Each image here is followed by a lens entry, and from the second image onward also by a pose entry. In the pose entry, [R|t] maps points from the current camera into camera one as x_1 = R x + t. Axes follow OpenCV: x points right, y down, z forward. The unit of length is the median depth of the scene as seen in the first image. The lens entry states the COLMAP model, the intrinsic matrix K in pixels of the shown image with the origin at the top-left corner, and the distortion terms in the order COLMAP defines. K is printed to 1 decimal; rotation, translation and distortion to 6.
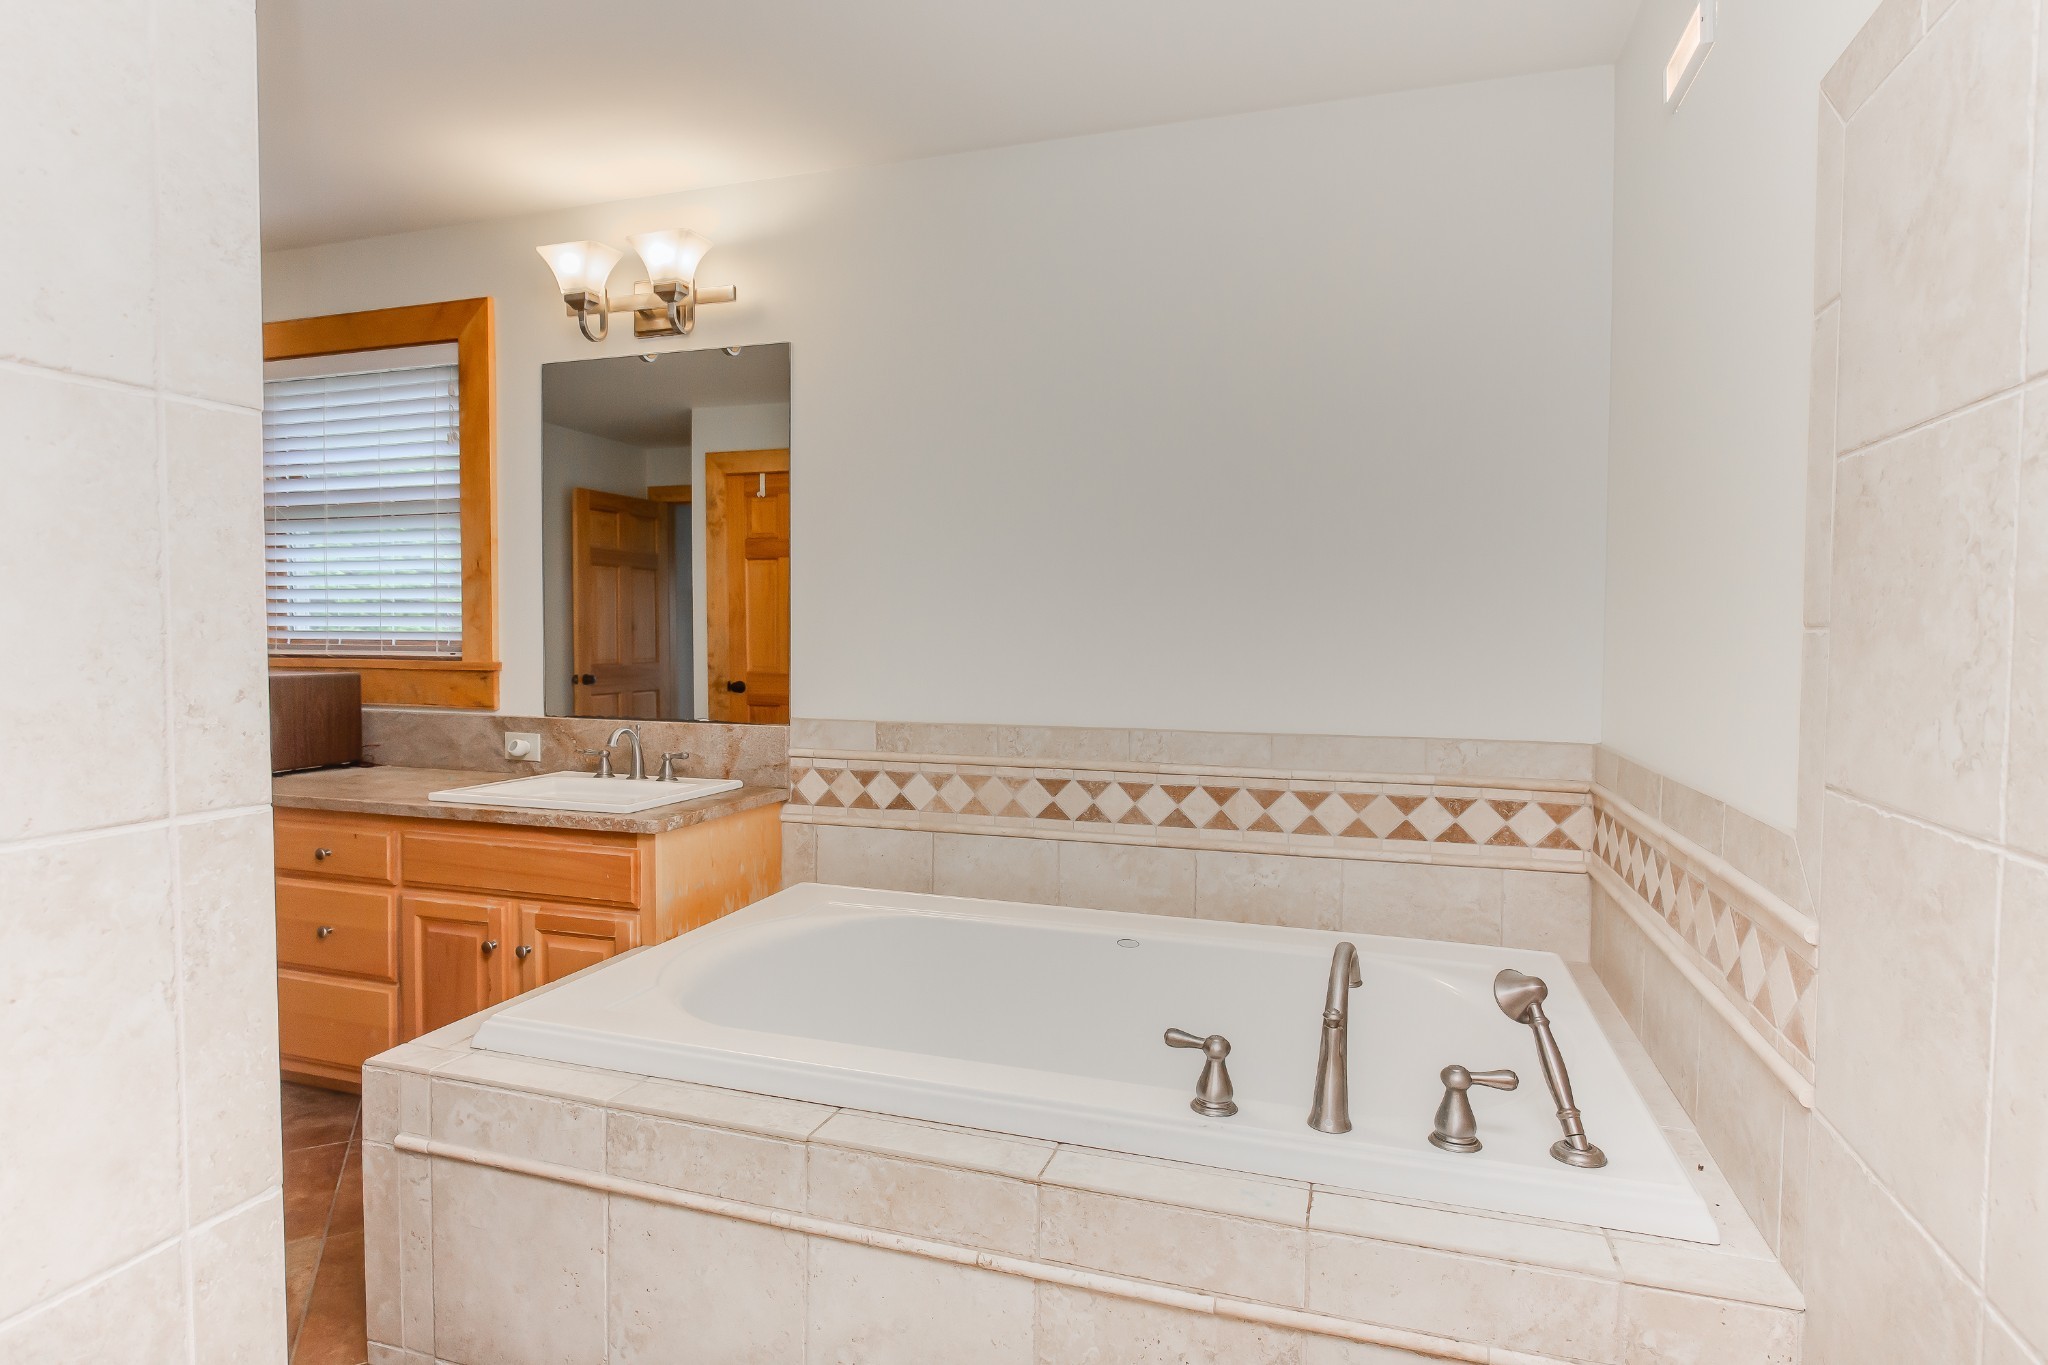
lens RADIAL K [[1003.0, 0, 1026.1], [0, 1003.0, 677.7], [0, 0, 1]] dist [0.019699, 0.000428]
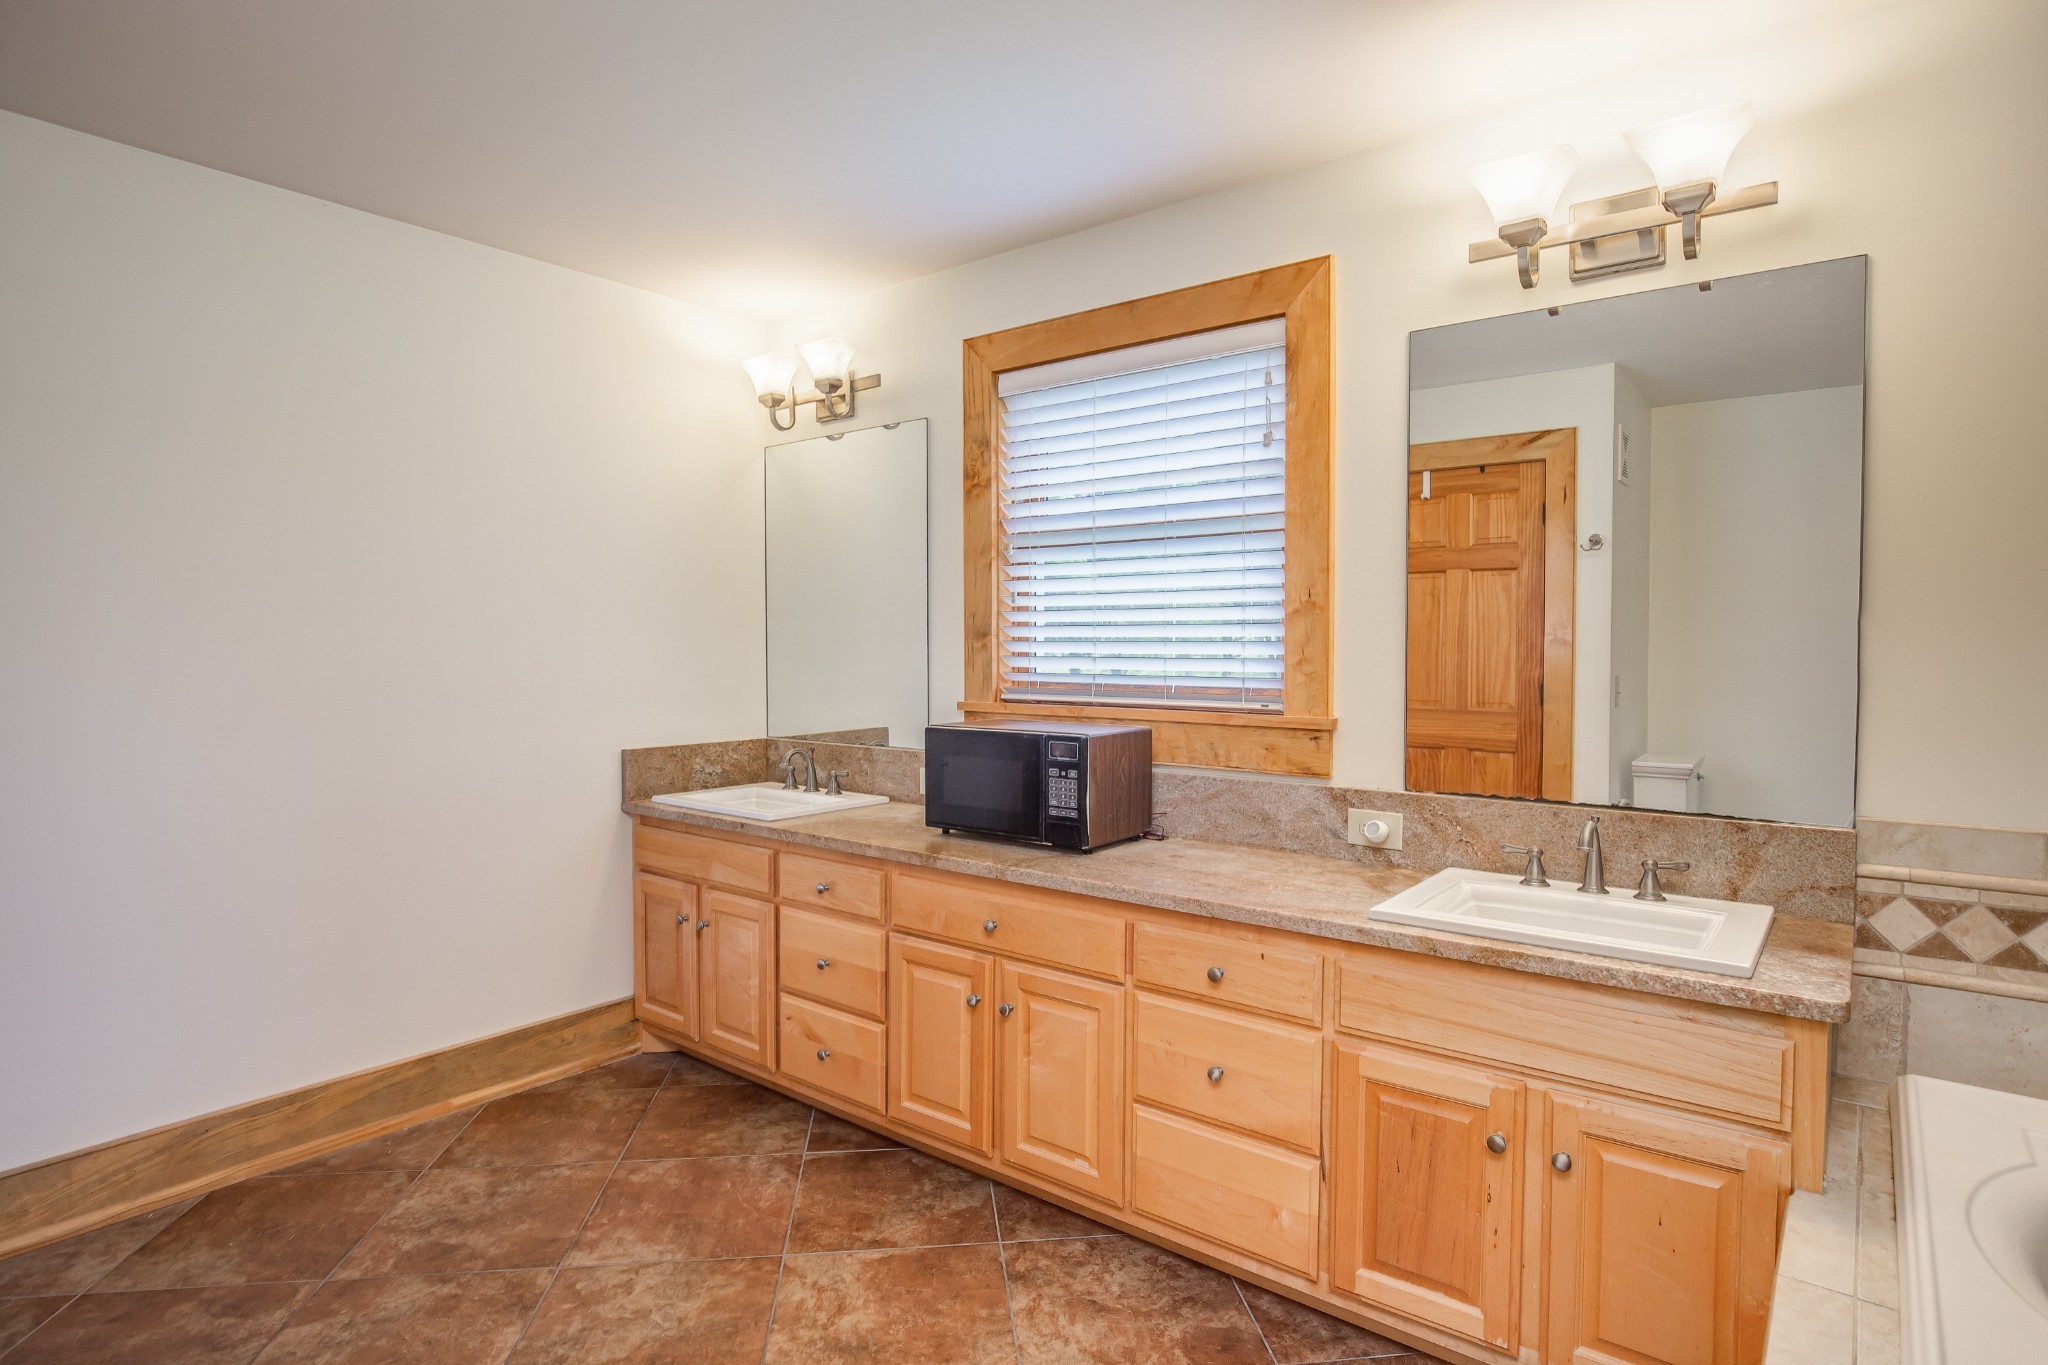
lens RADIAL K [[1042.8, 0, 1133.3], [0, 1042.8, 681.6], [0, 0, 1]] dist [-0.000865, 0.000215]
pose [[0.959093, 0.005411, -0.283039, -0.447371], [-0.007274, 0.999958, -0.005532, -0.038411], [0.282998, 0.007365, 0.959092, 0.180090]]
